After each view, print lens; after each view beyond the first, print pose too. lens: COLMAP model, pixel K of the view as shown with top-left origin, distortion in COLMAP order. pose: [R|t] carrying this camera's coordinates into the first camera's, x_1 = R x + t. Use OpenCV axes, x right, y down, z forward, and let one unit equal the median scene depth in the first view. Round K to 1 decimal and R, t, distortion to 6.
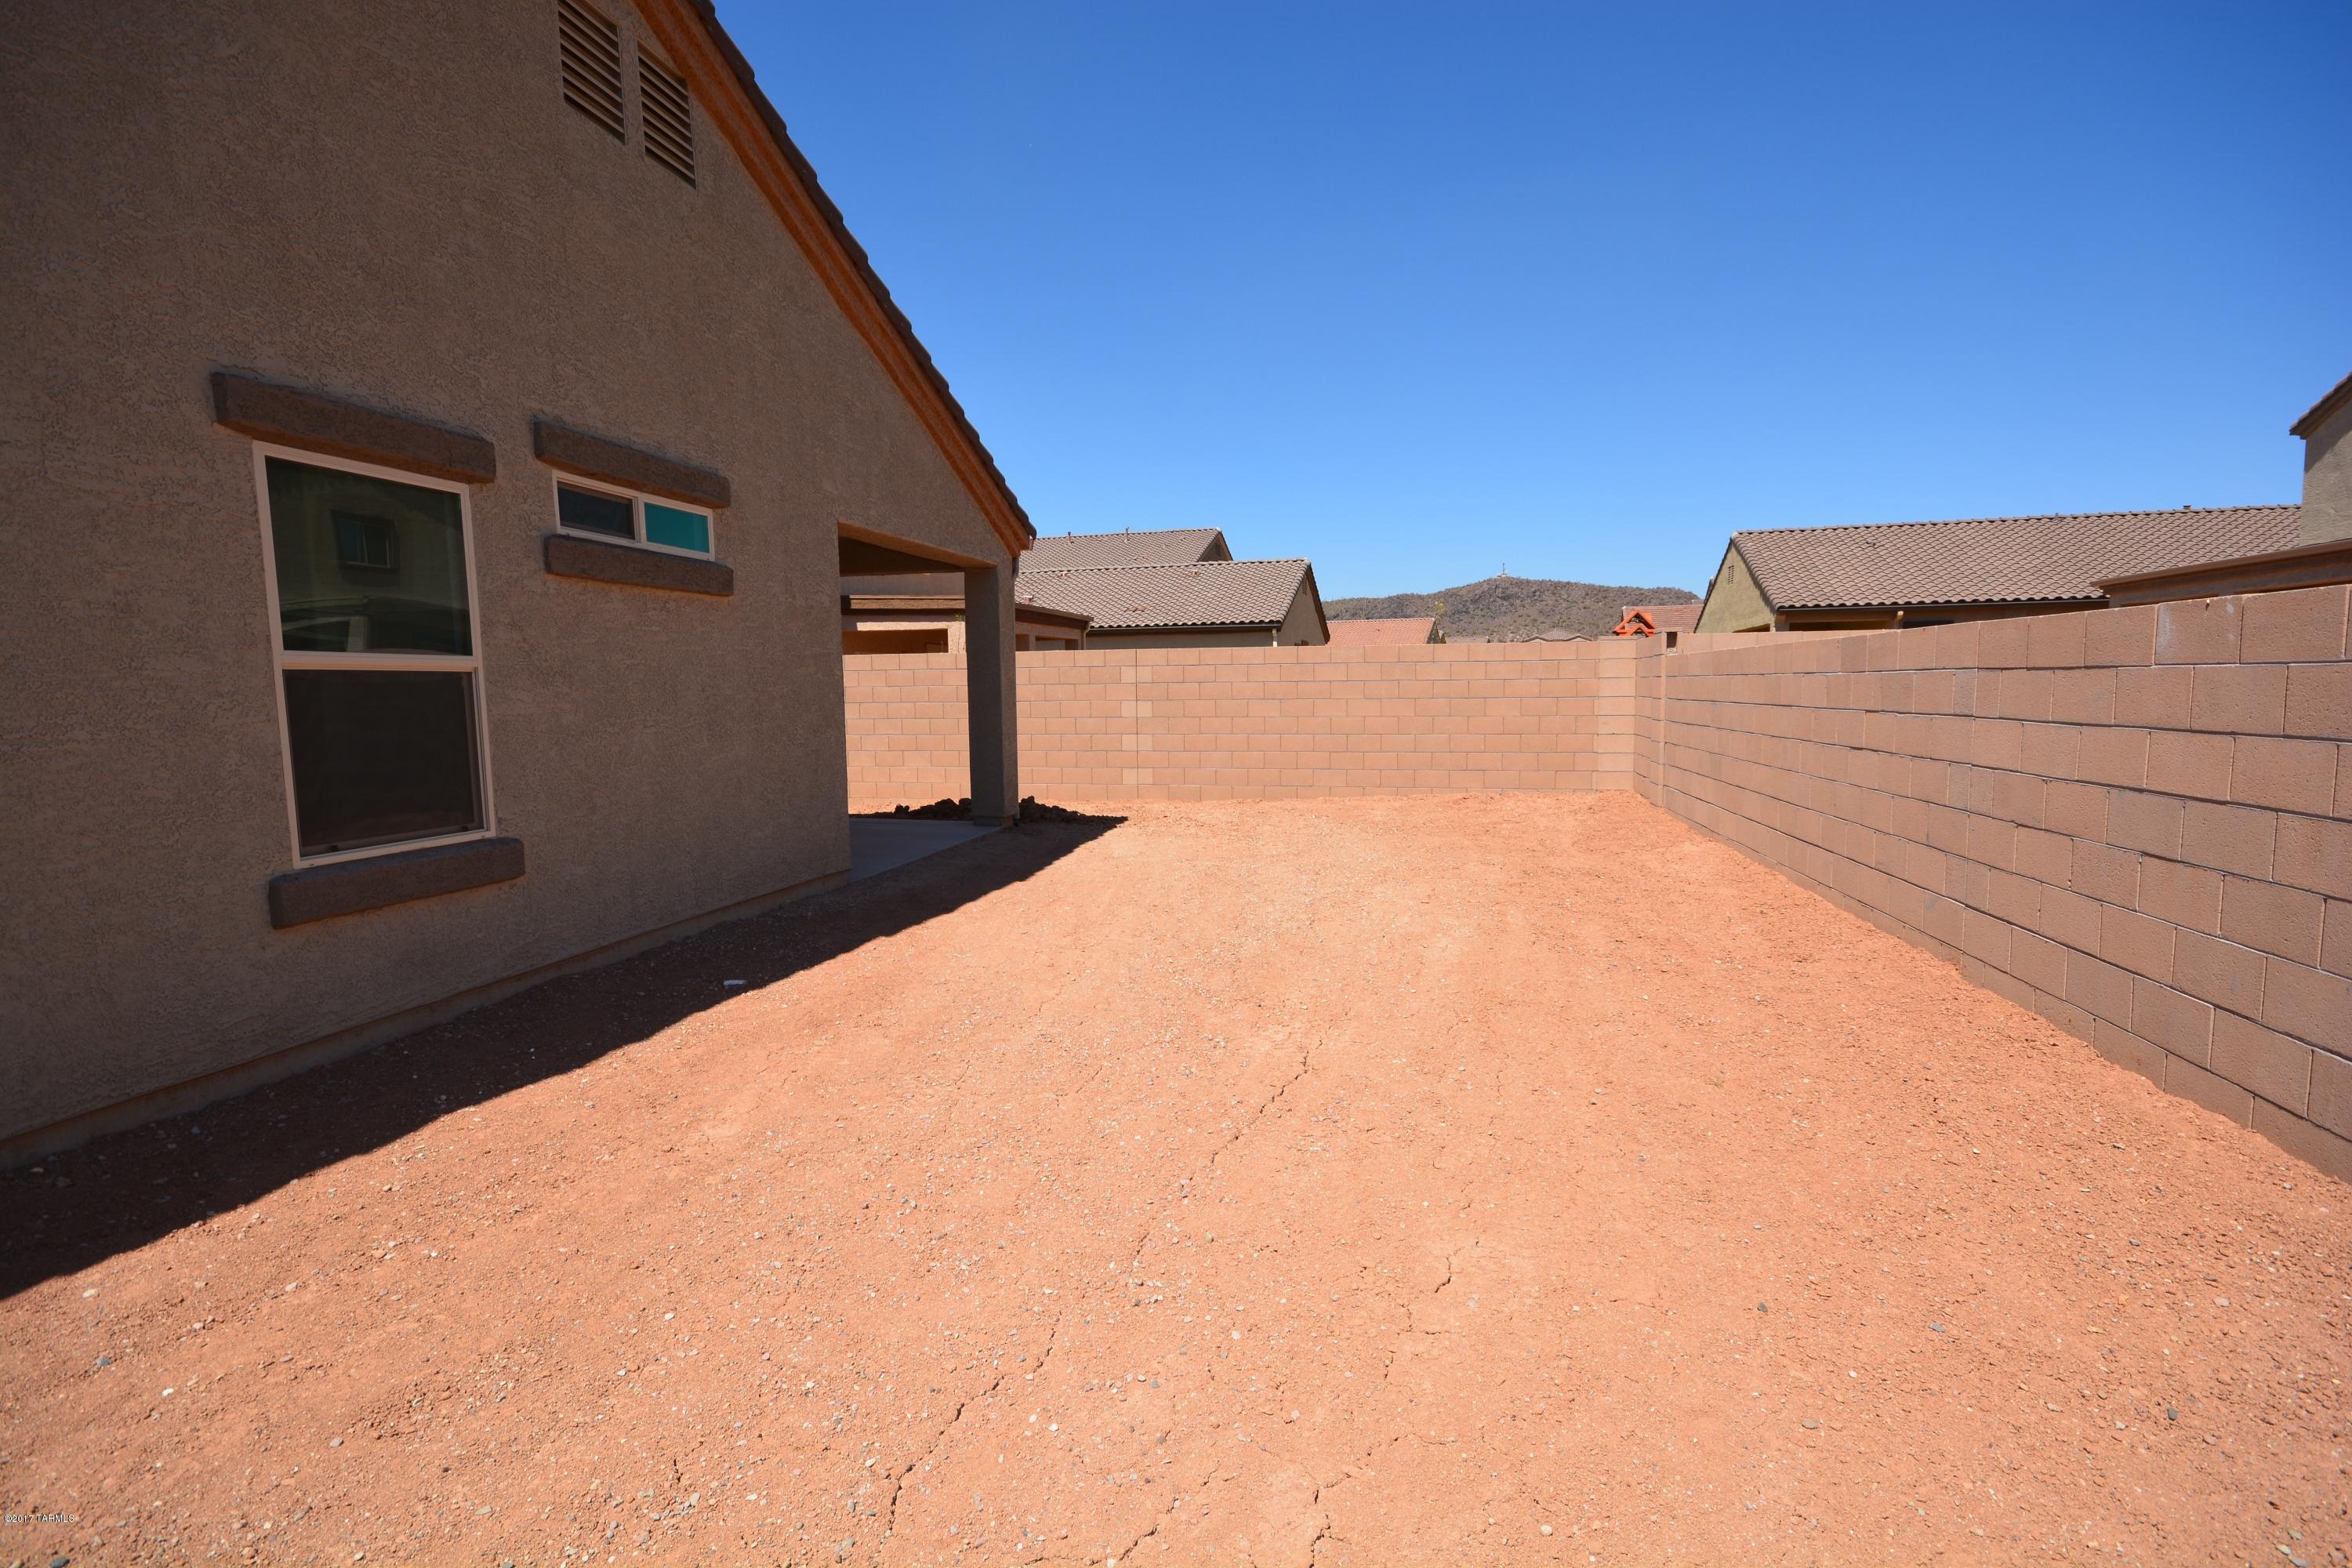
lens RADIAL K [[1104.1, 0, 1171.1], [0, 1104.1, 795.6], [0, 0, 1]] dist [0.015131, -0.010335]
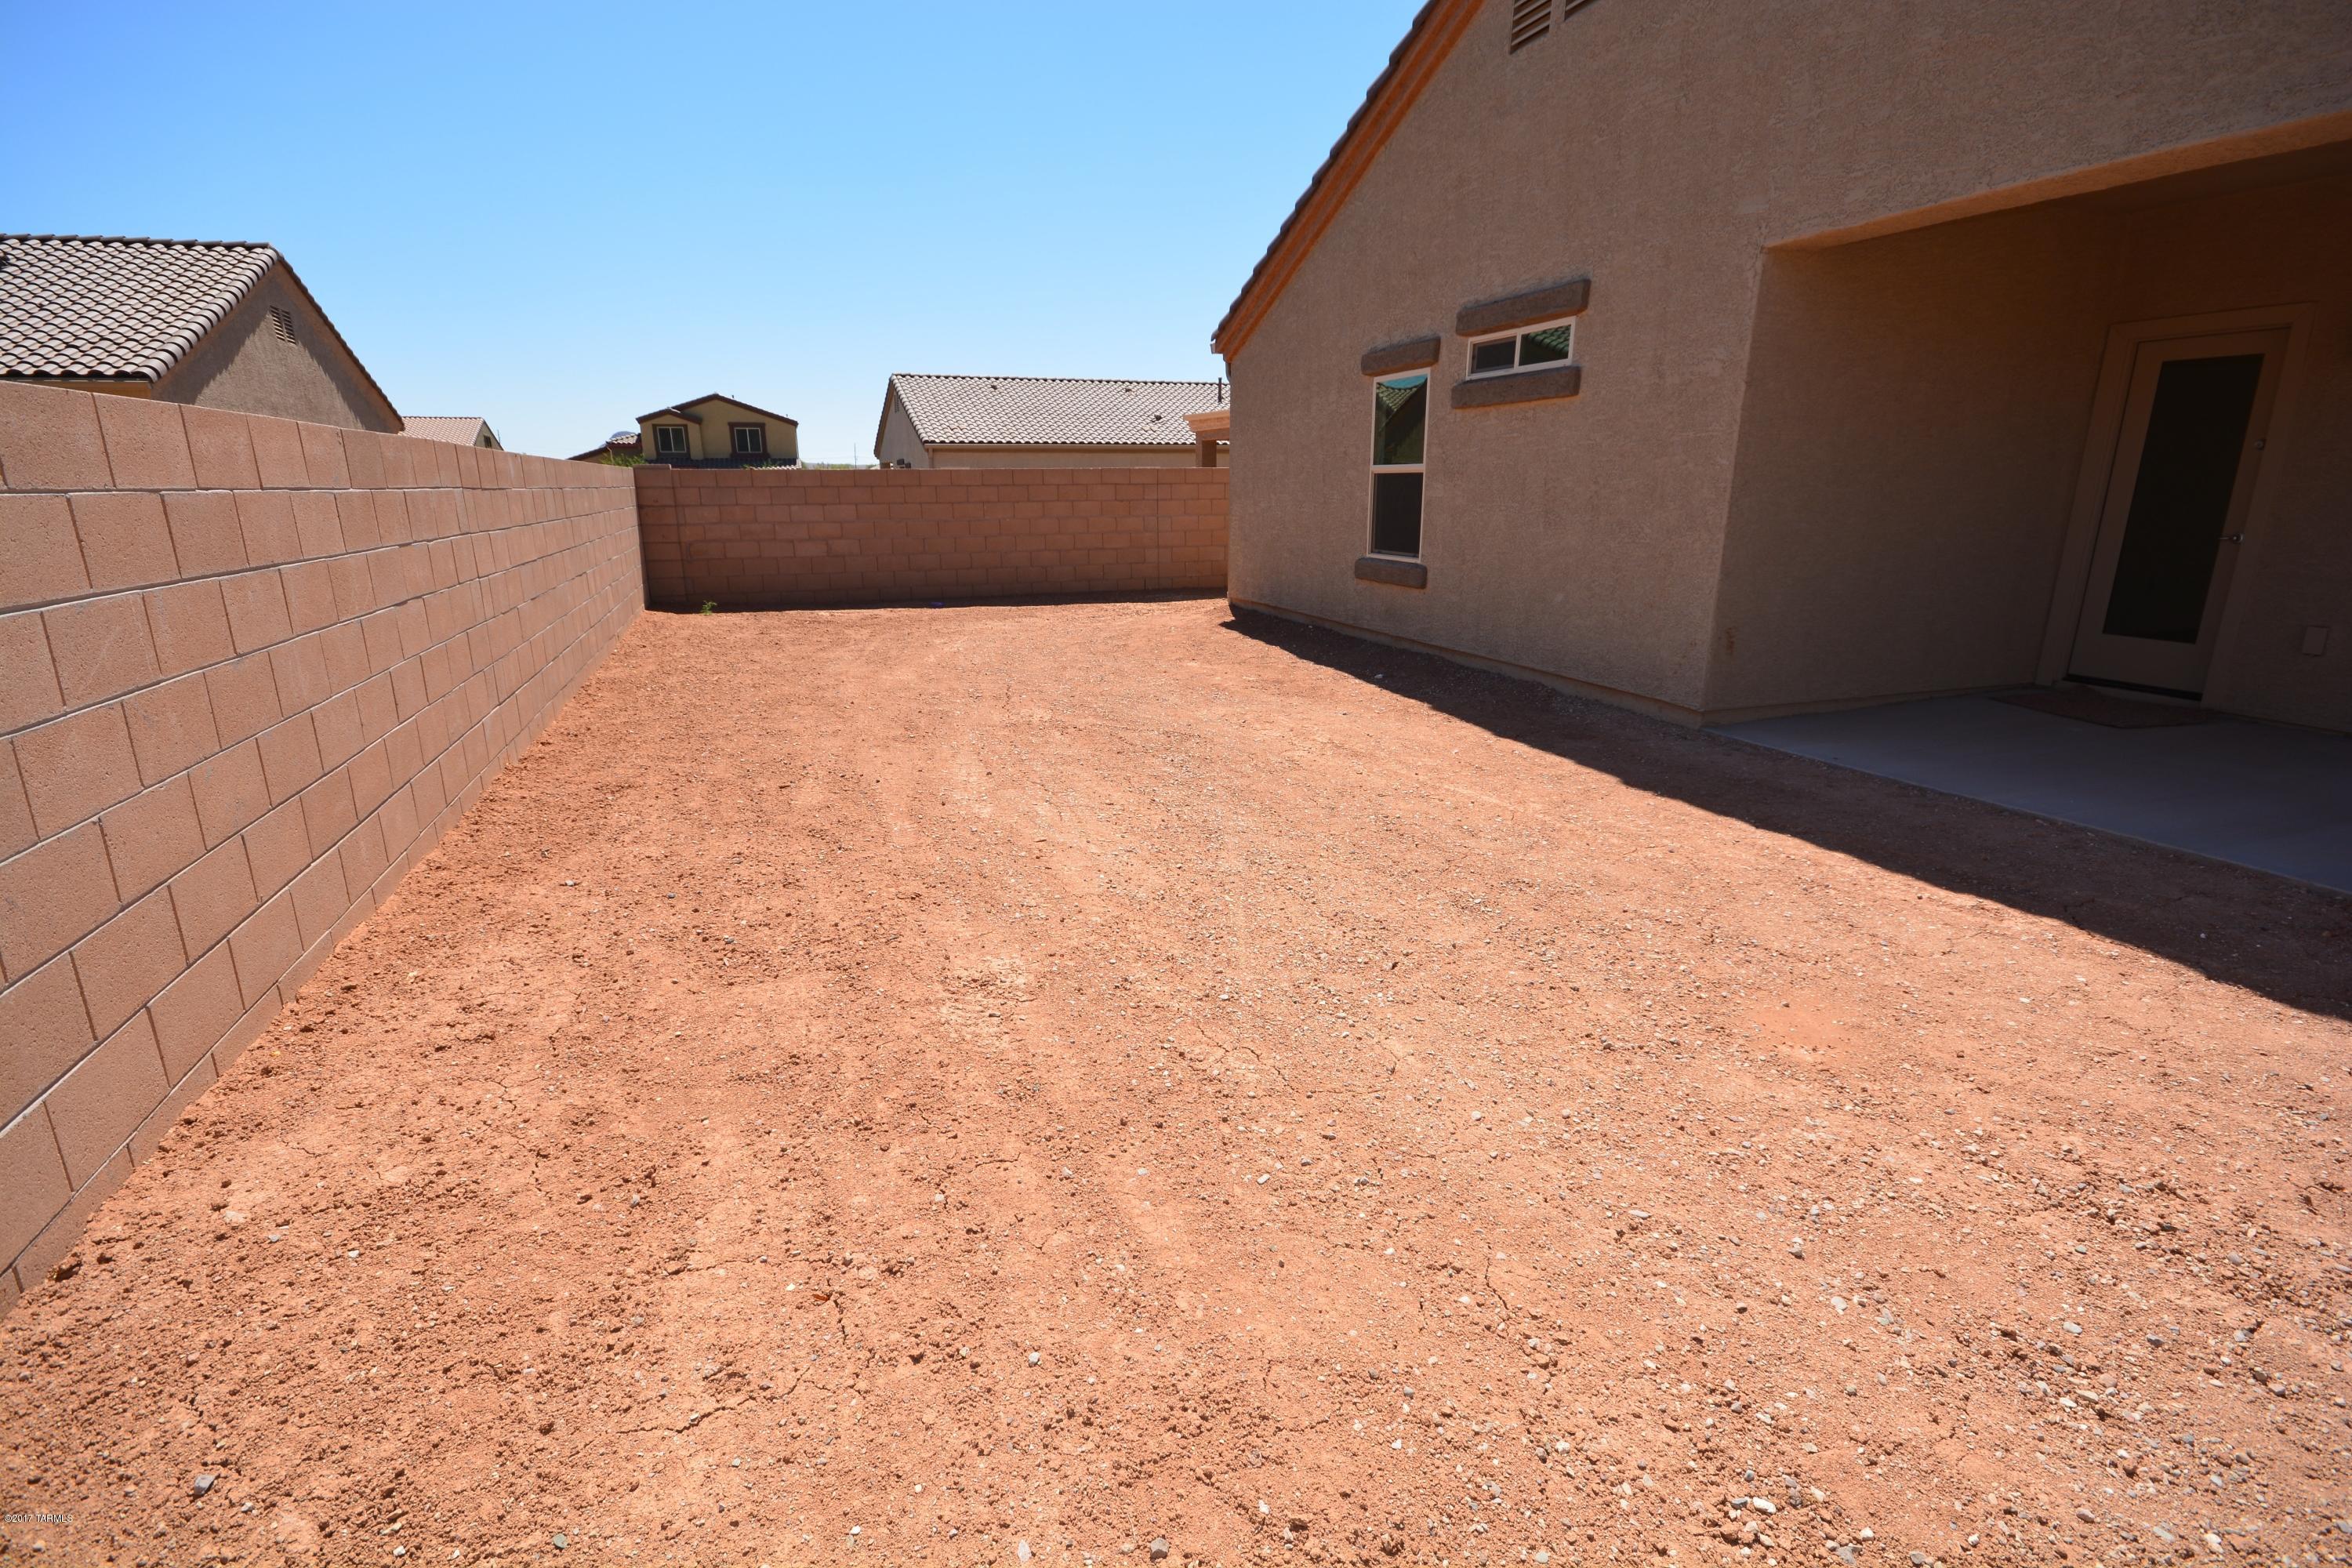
lens RADIAL K [[1104.1, 0, 1171.1], [0, 1104.1, 795.6], [0, 0, 1]] dist [0.015131, -0.010335]
pose [[-0.848881, 0.161904, -0.503177, 0.691617], [-0.033683, 0.933432, 0.357169, -0.230878], [0.527509, 0.320143, -0.786920, 2.190818]]
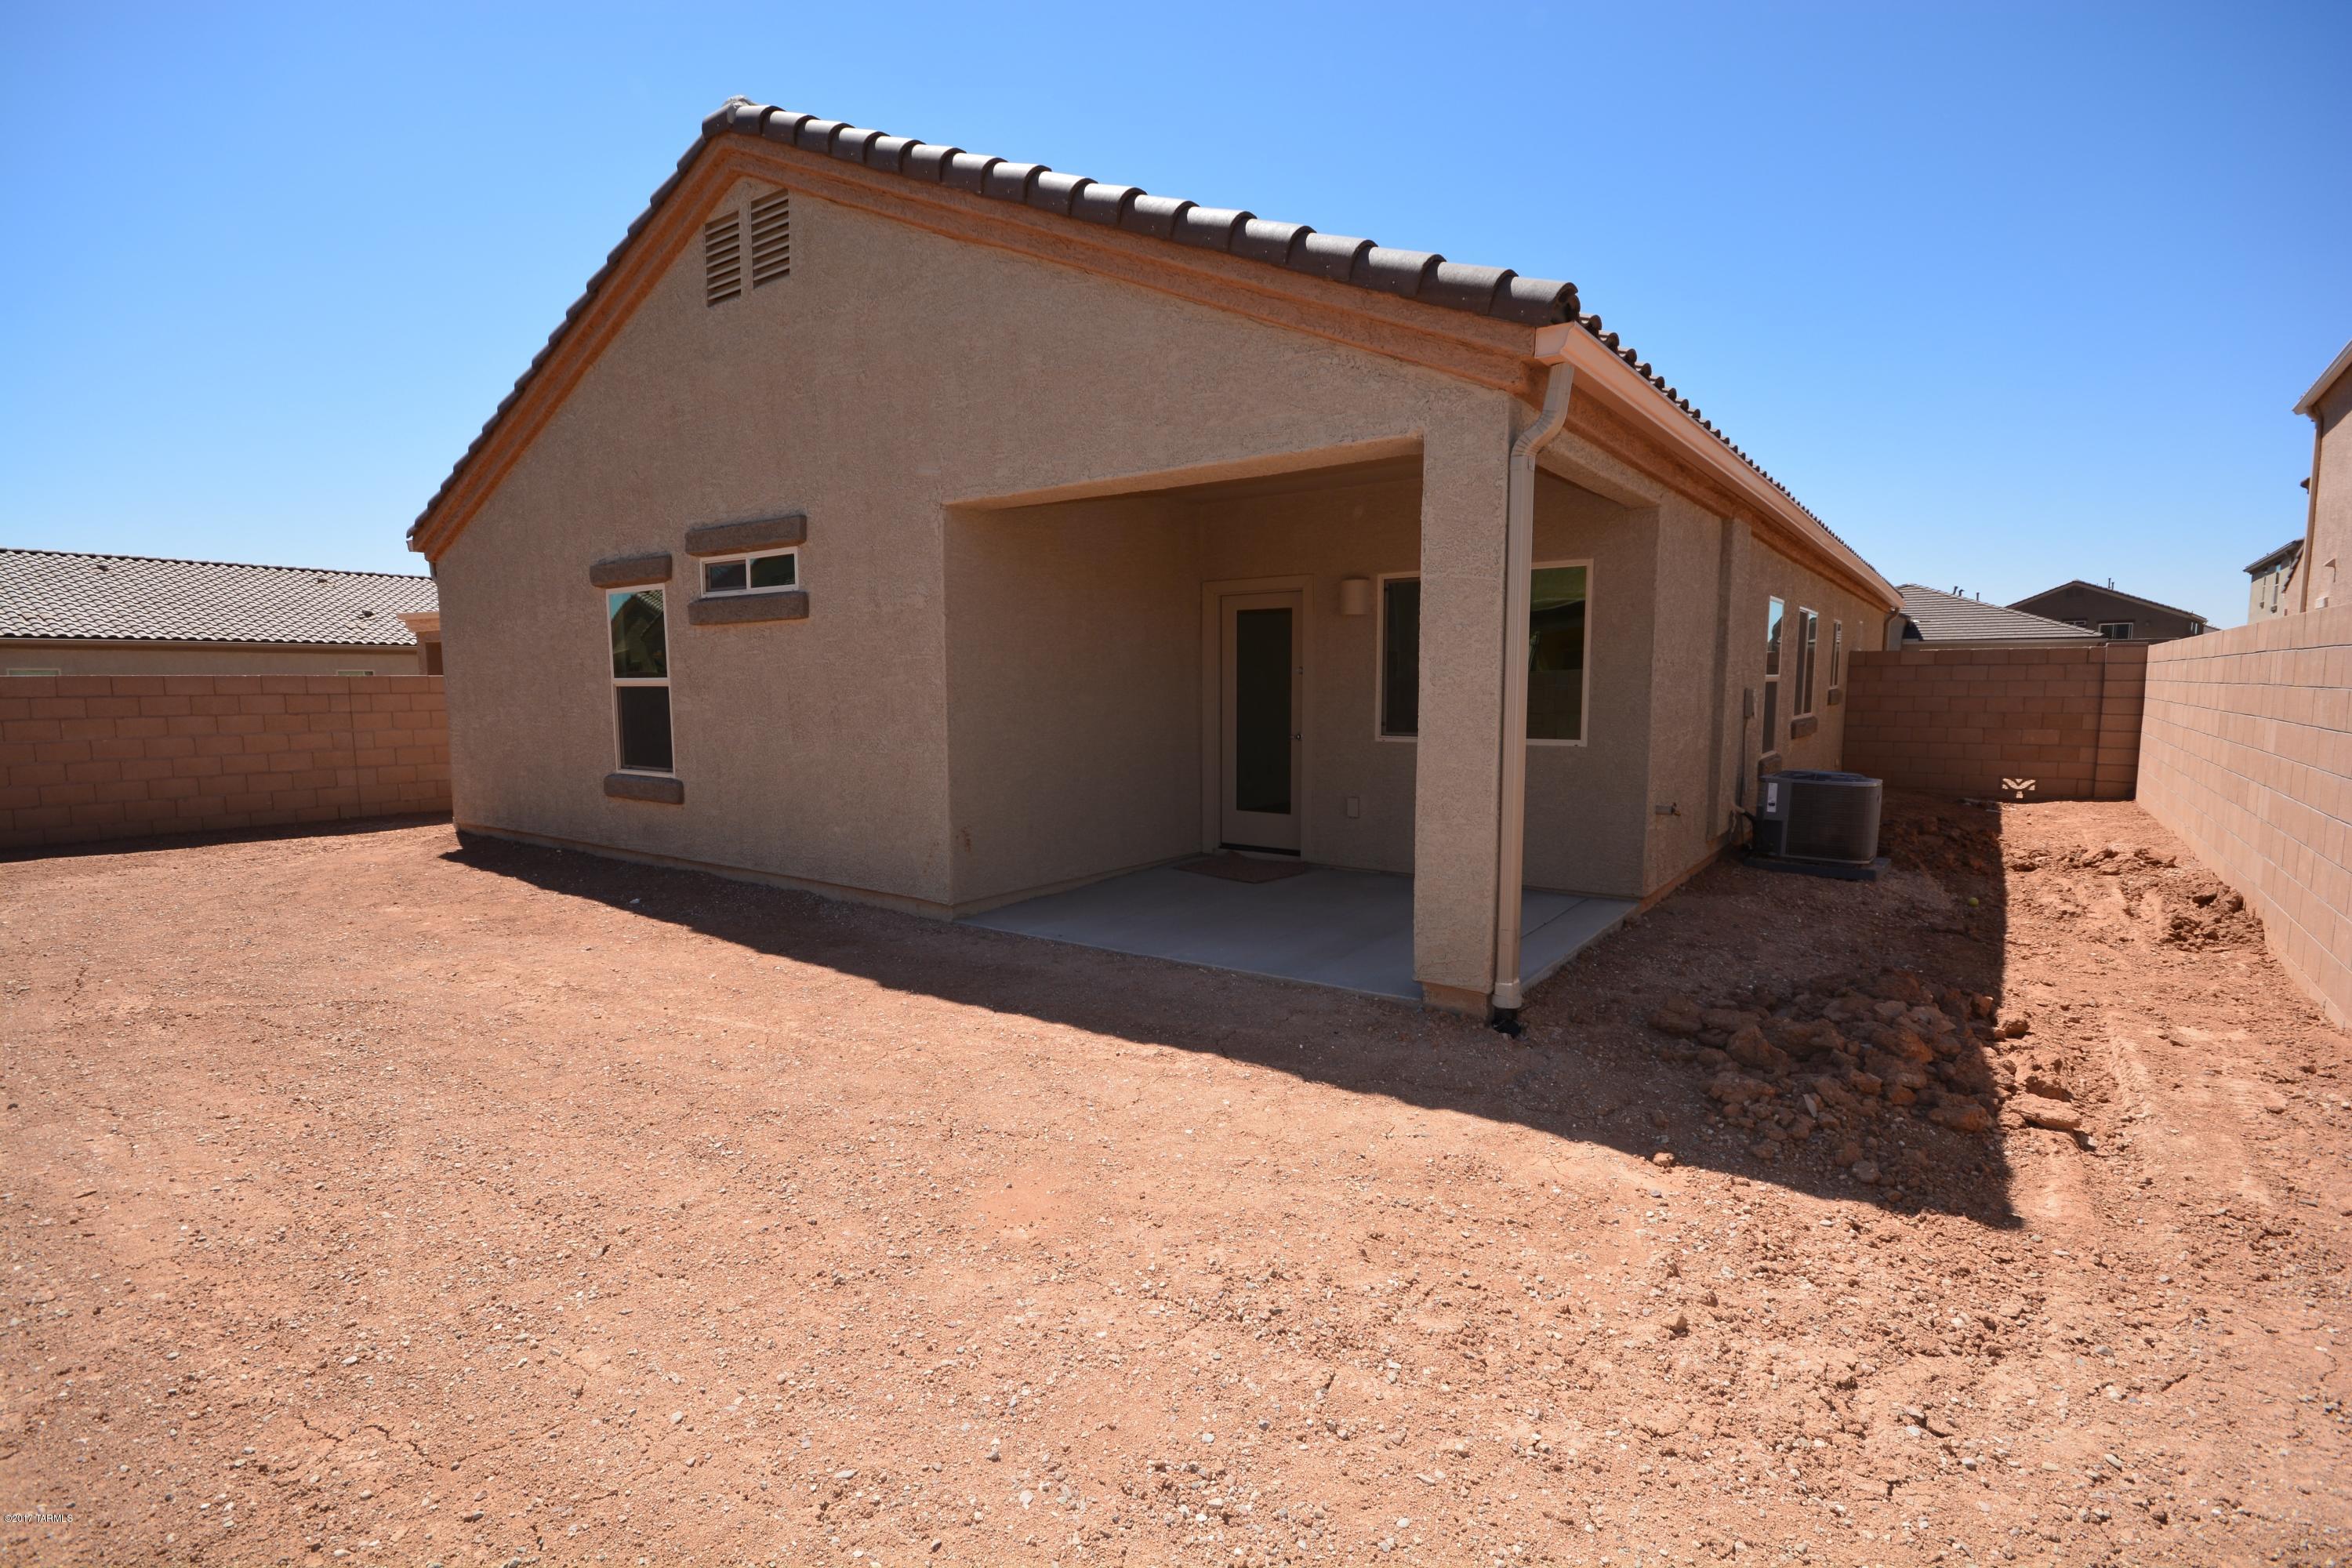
lens RADIAL K [[1104.1, 0, 1171.1], [0, 1104.1, 795.6], [0, 0, 1]] dist [0.015131, -0.010335]
pose [[-0.404063, 0.109161, -0.908194, 0.636045], [-0.078838, 0.985004, 0.153469, -0.251246], [0.911327, 0.133611, -0.389397, 2.239675]]
